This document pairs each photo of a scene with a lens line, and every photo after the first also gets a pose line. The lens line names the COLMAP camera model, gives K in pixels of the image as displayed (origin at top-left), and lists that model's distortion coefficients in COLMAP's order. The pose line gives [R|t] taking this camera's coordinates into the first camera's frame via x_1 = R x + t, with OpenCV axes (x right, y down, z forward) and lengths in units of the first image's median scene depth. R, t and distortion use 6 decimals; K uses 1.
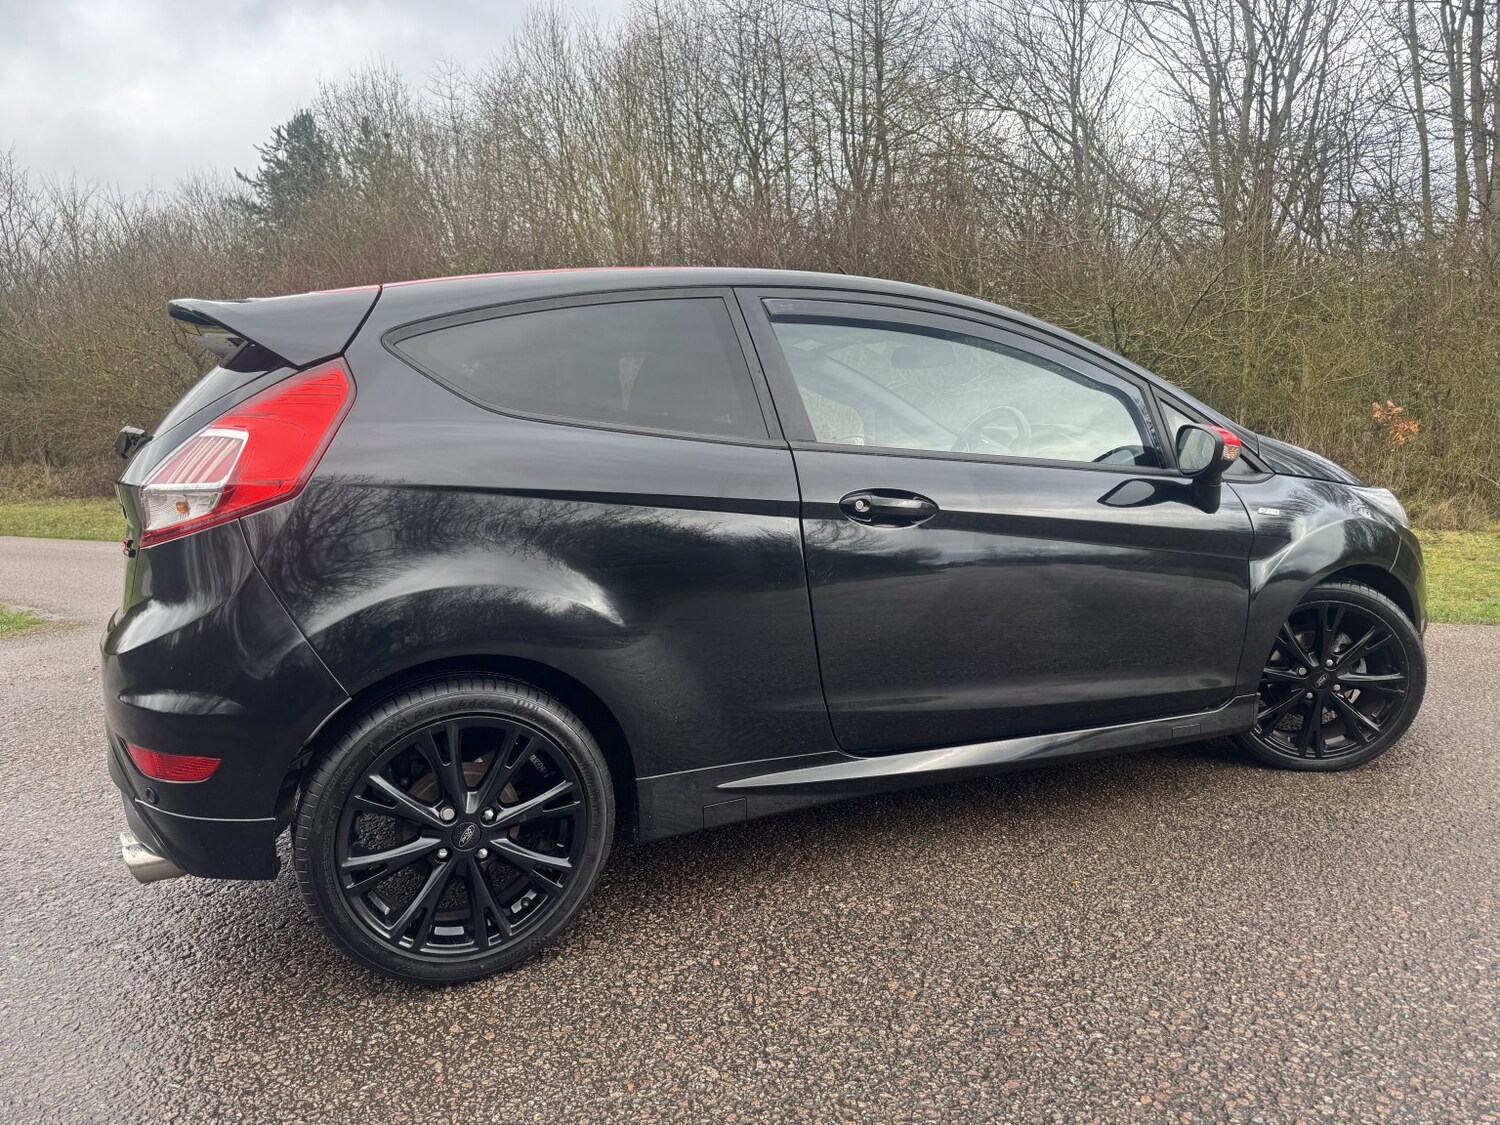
lens RADIAL K [[1038.7, 0, 750.0], [0, 1038.7, 562.5], [0, 0, 1]] dist [0.019604, -0.019986]
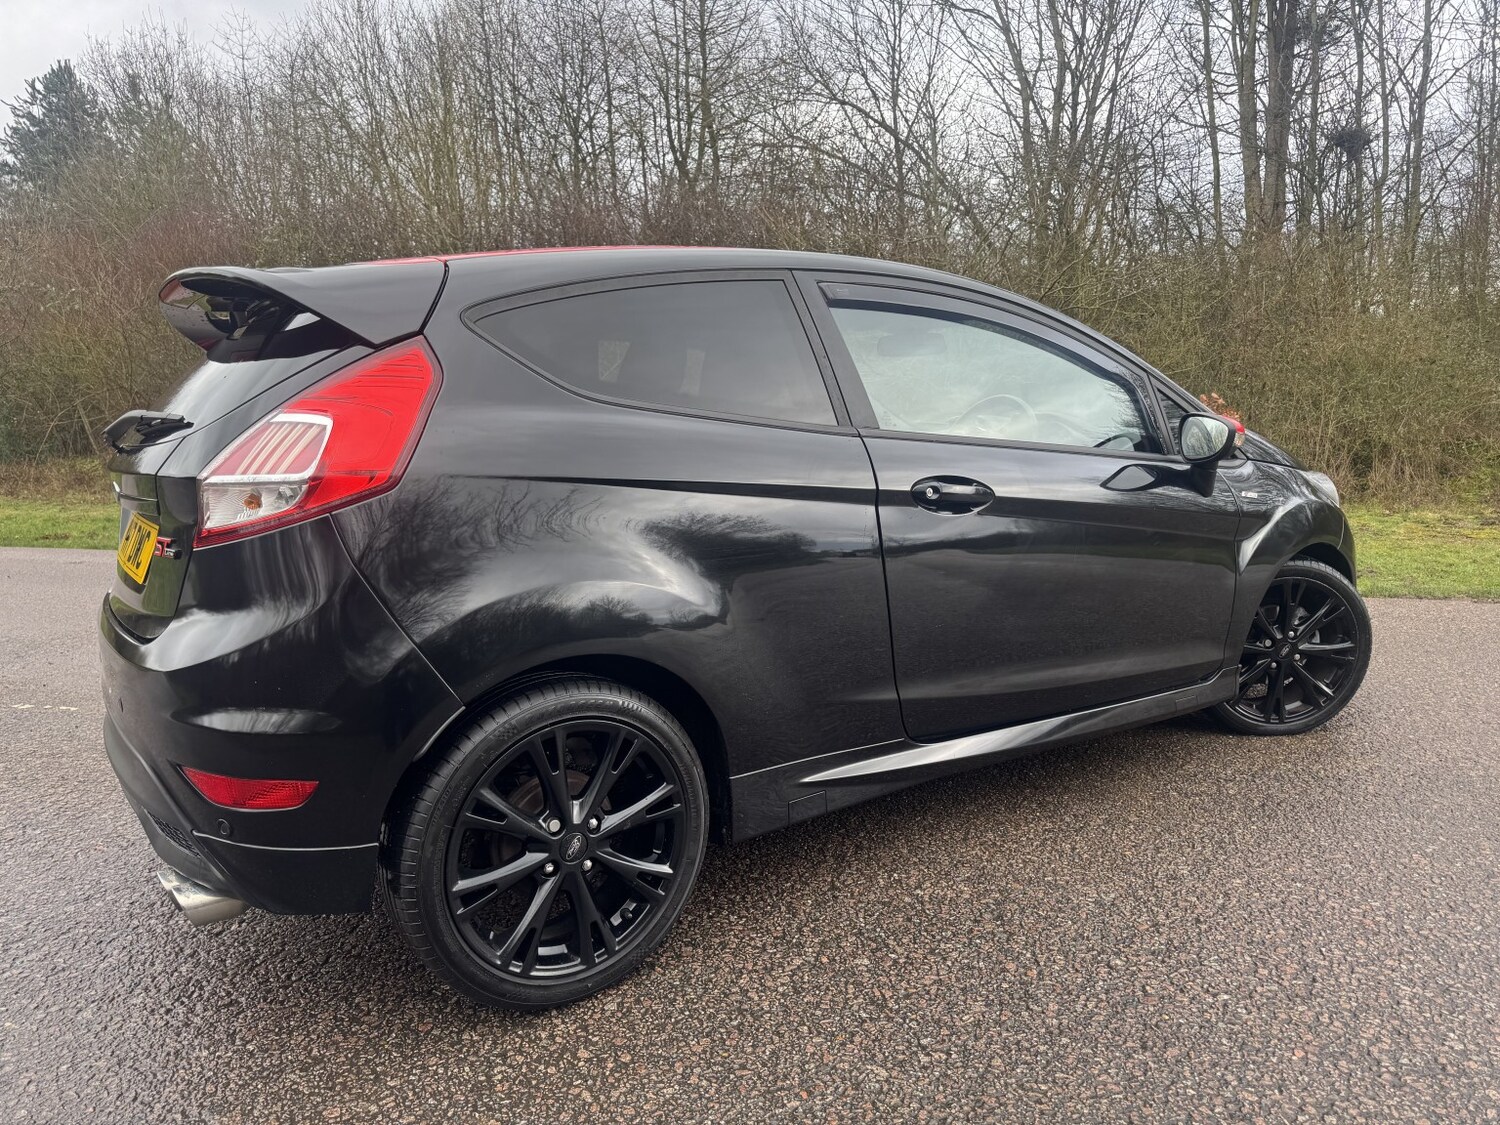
lens RADIAL K [[1038.7, 0, 750.0], [0, 1038.7, 562.5], [0, 0, 1]] dist [0.019604, -0.019986]
pose [[0.984478, -0.020770, 0.174277, -0.261901], [0.018847, 0.999742, 0.012681, -0.003880], [-0.174495, -0.009200, 0.984615, 0.048072]]
